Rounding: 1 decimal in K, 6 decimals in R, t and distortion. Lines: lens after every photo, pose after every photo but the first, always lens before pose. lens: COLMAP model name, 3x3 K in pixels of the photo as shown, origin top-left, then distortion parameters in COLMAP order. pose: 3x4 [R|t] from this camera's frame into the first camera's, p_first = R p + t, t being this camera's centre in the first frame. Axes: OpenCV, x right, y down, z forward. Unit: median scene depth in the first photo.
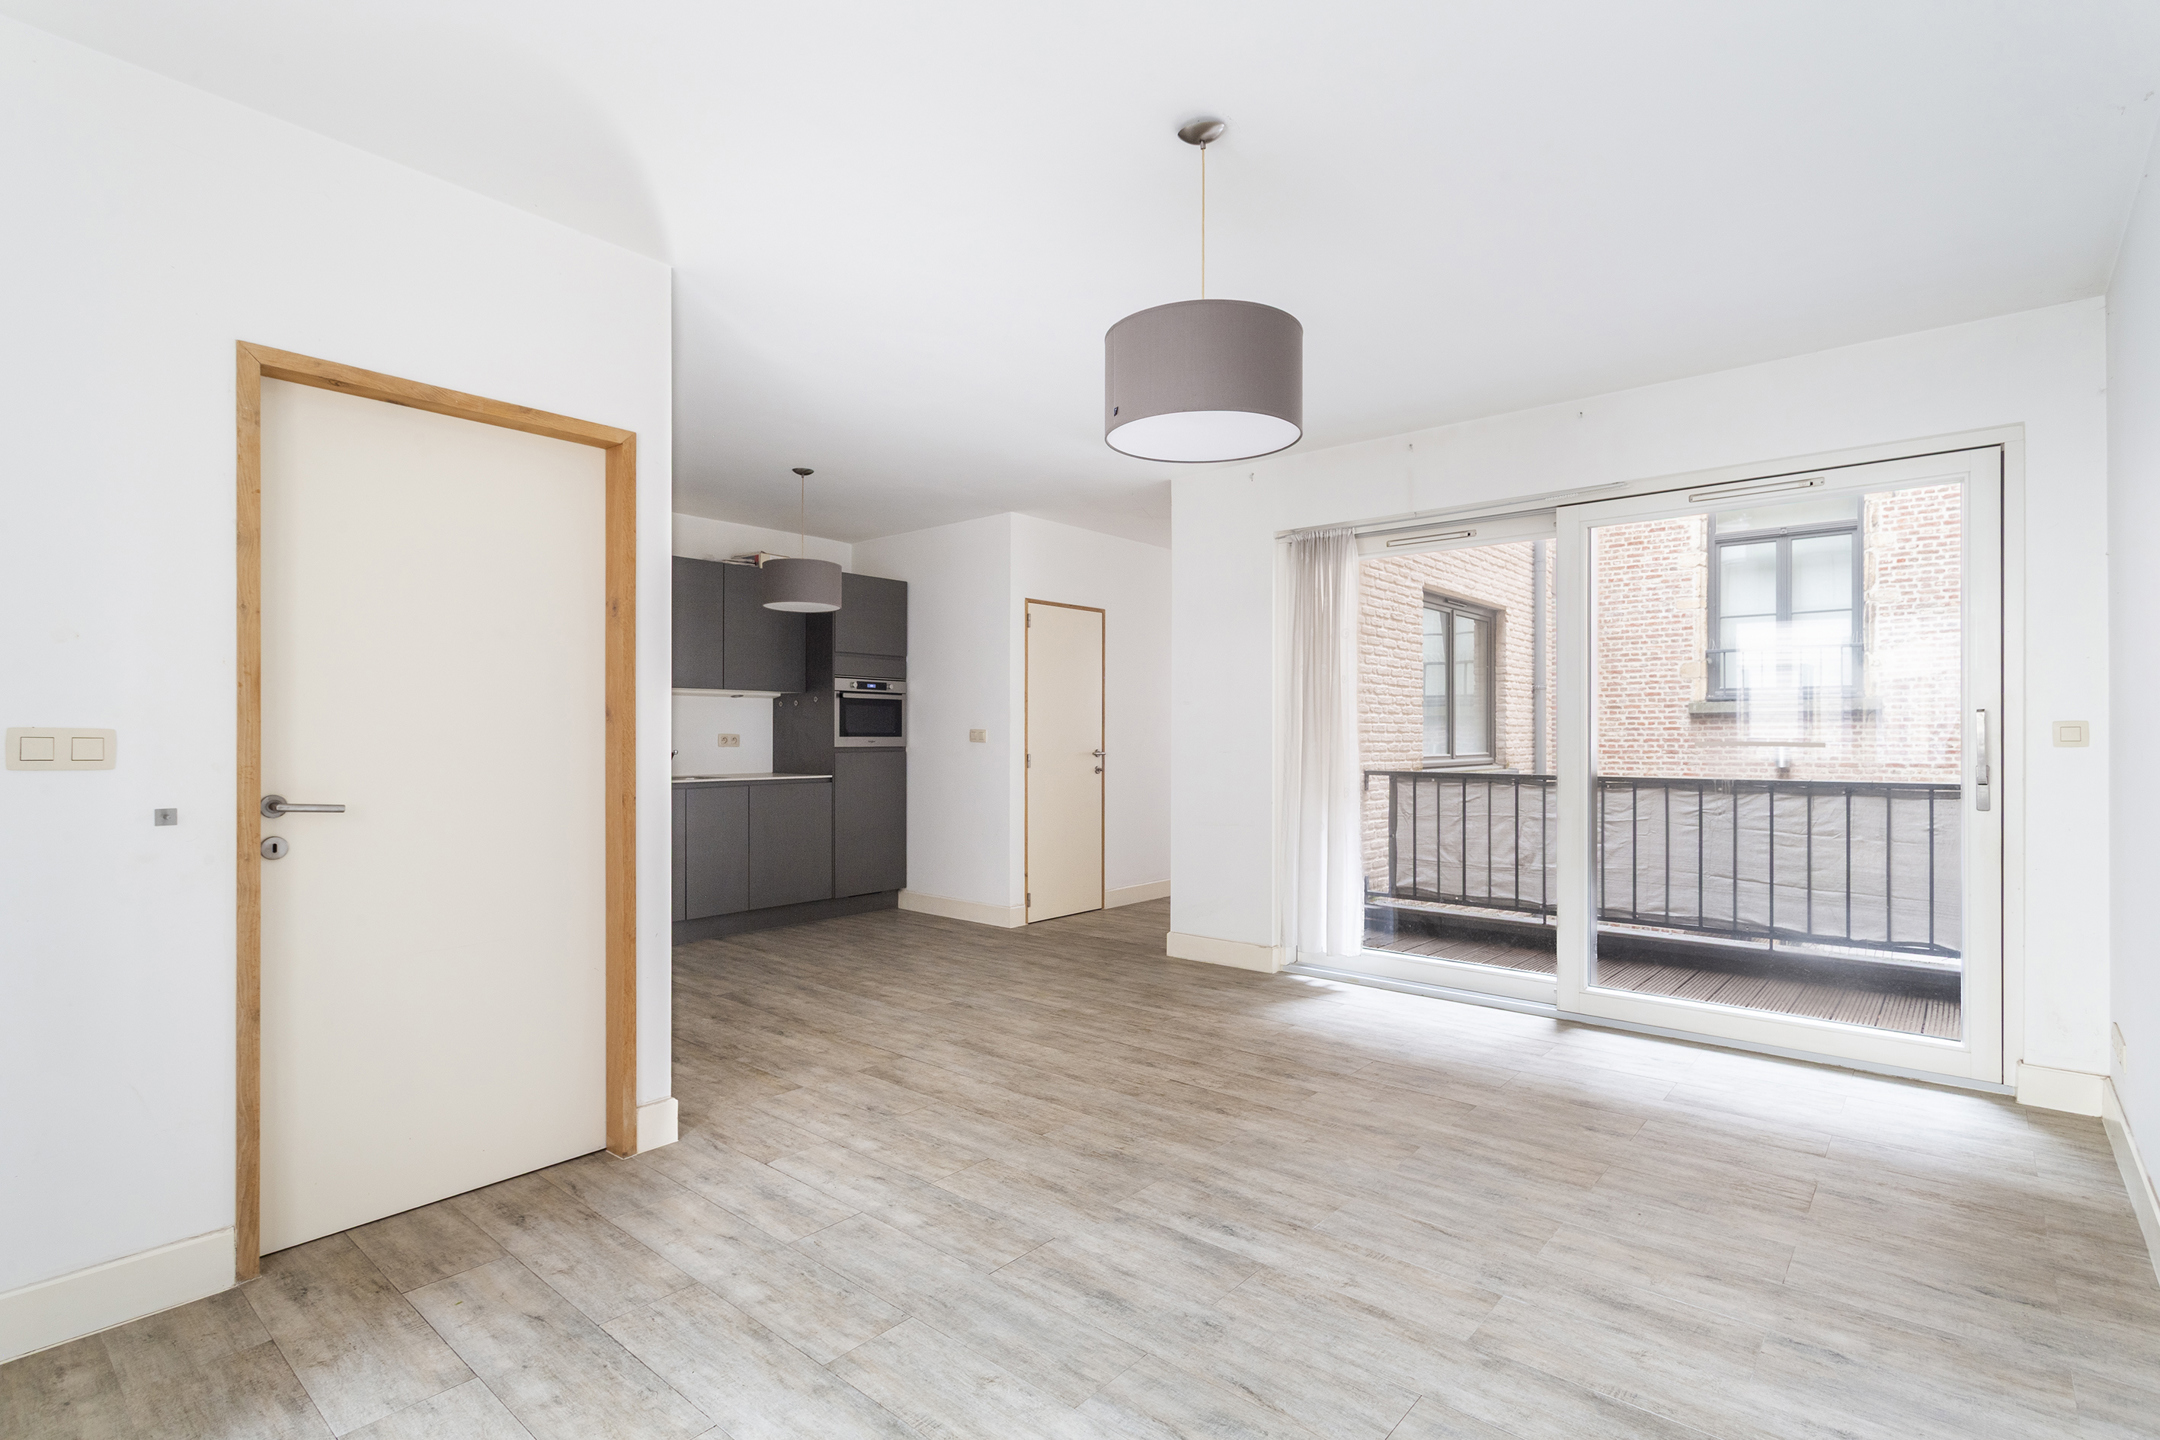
lens RADIAL K [[1031.3, 0, 1092.2], [0, 1031.3, 757.8], [0, 0, 1]] dist [-0.002032, 0.001766]
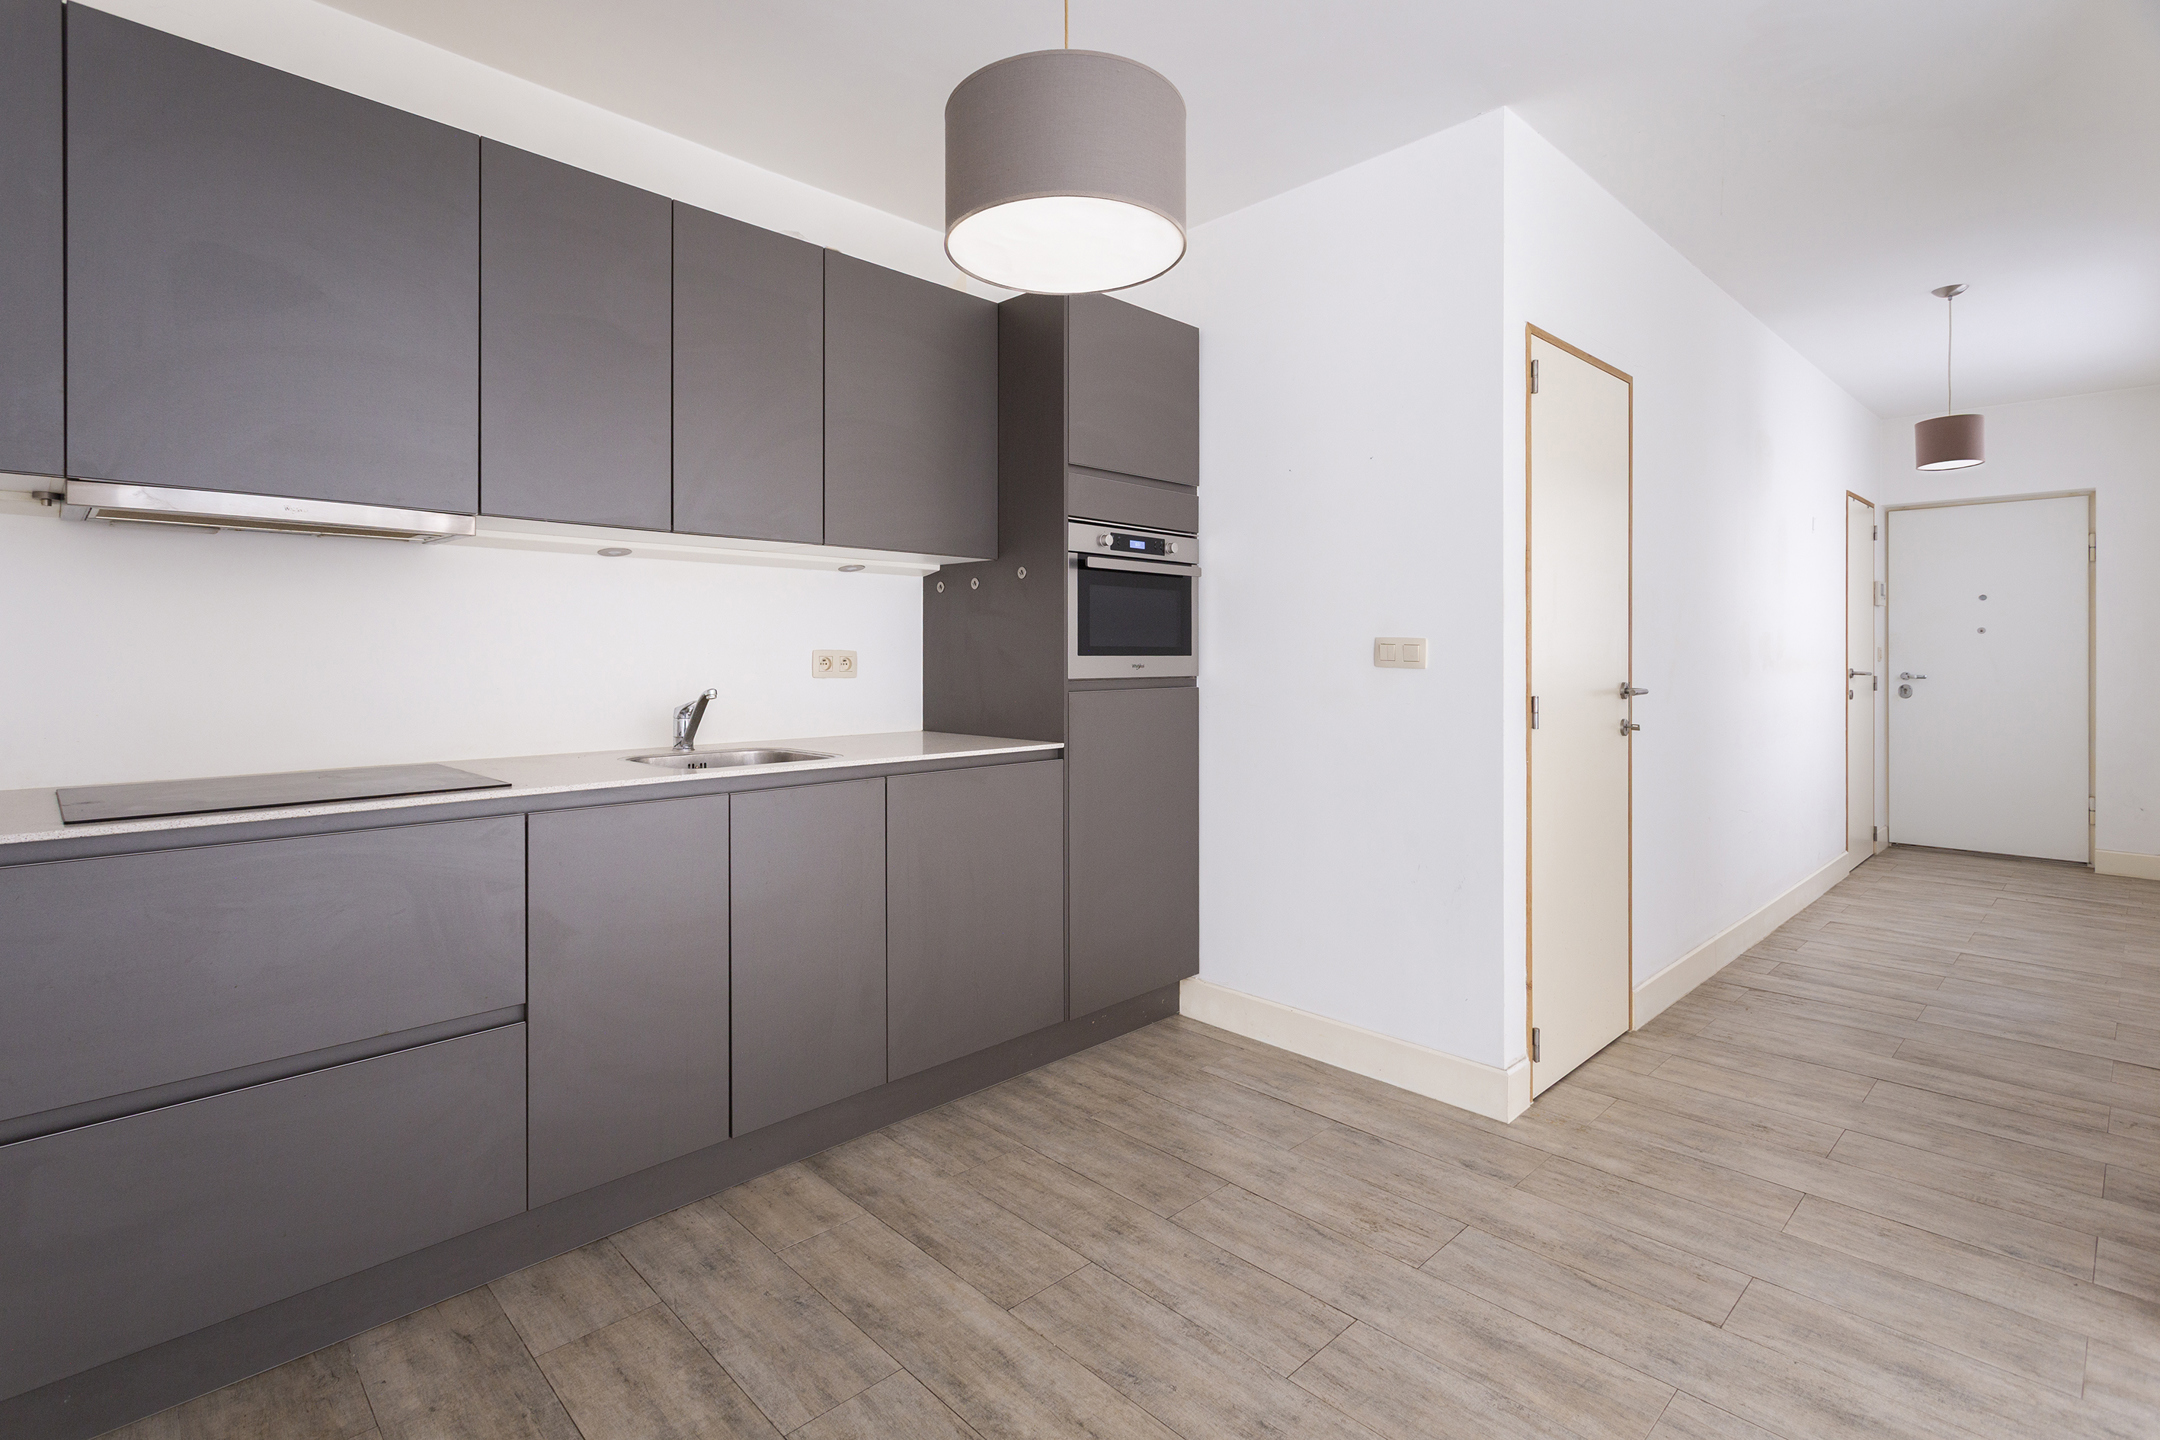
lens RADIAL K [[1031.3, 0, 1064.1], [0, 1031.3, 674.0], [0, 0, 1]] dist [-0.002032, 0.001766]
pose [[0.994257, -0.000365, -0.107016, -0.204617], [-0.000060, 0.999992, -0.003963, -0.010756], [0.107016, 0.003946, 0.994249, 0.561108]]
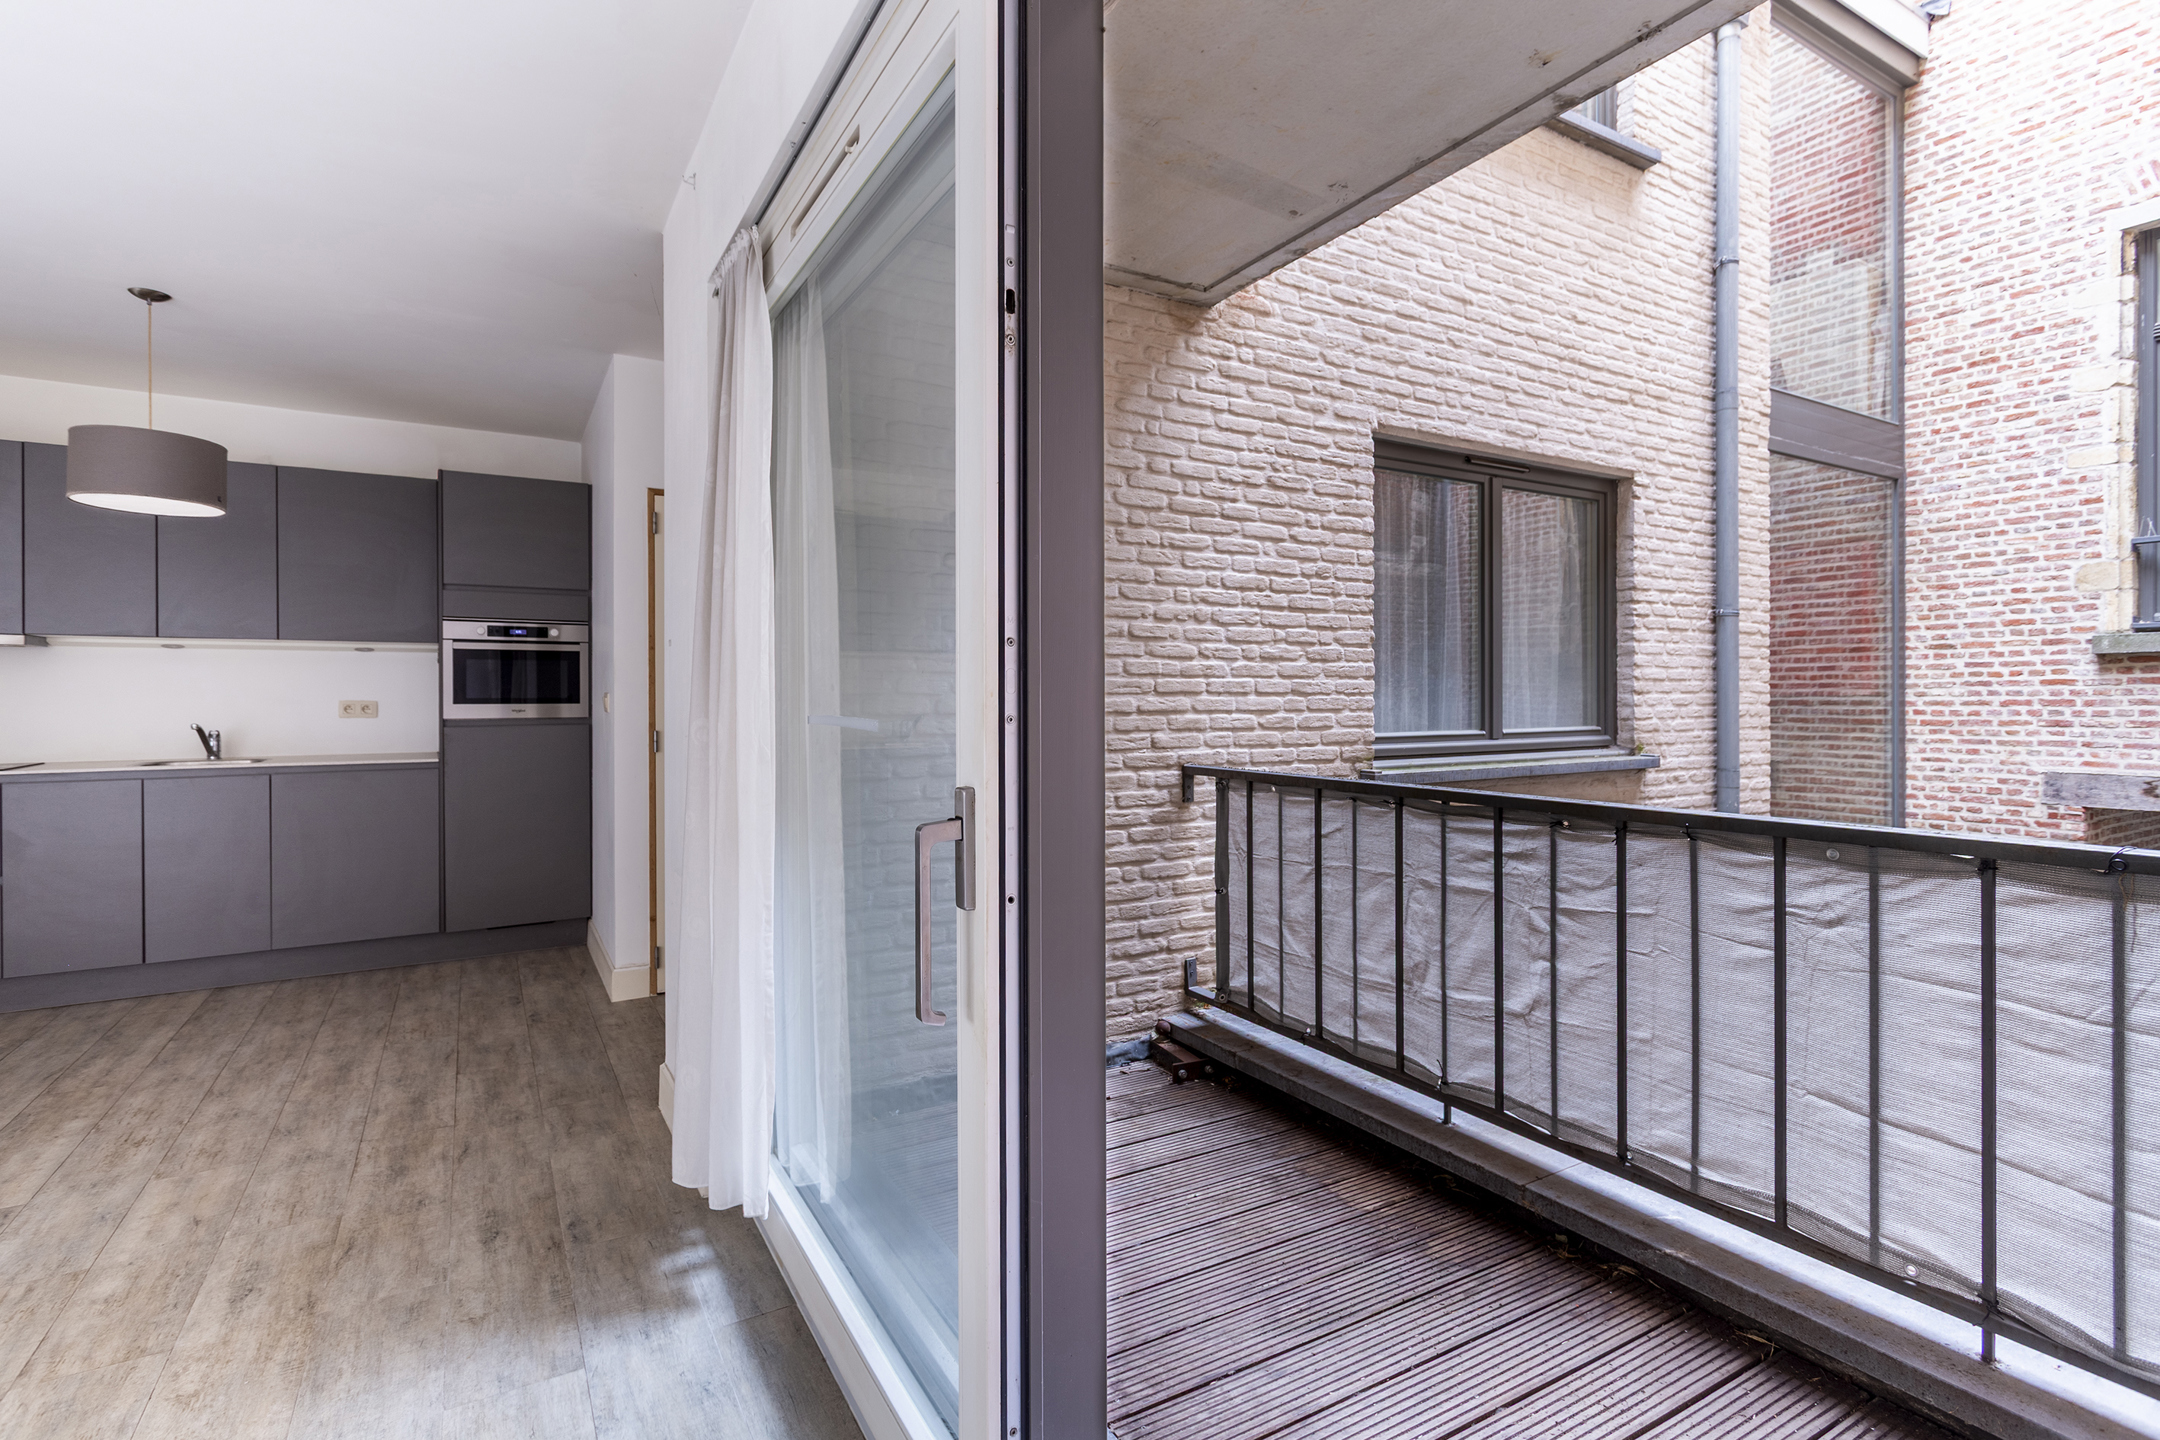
lens RADIAL K [[1031.3, 0, 1082.1], [0, 1031.3, 709.5], [0, 0, 1]] dist [-0.002032, 0.001766]
pose [[0.943937, 0.000587, -0.330124, 0.397760], [-0.003095, 0.999970, -0.007071, -0.013011], [0.330110, 0.007697, 0.943911, 0.478074]]
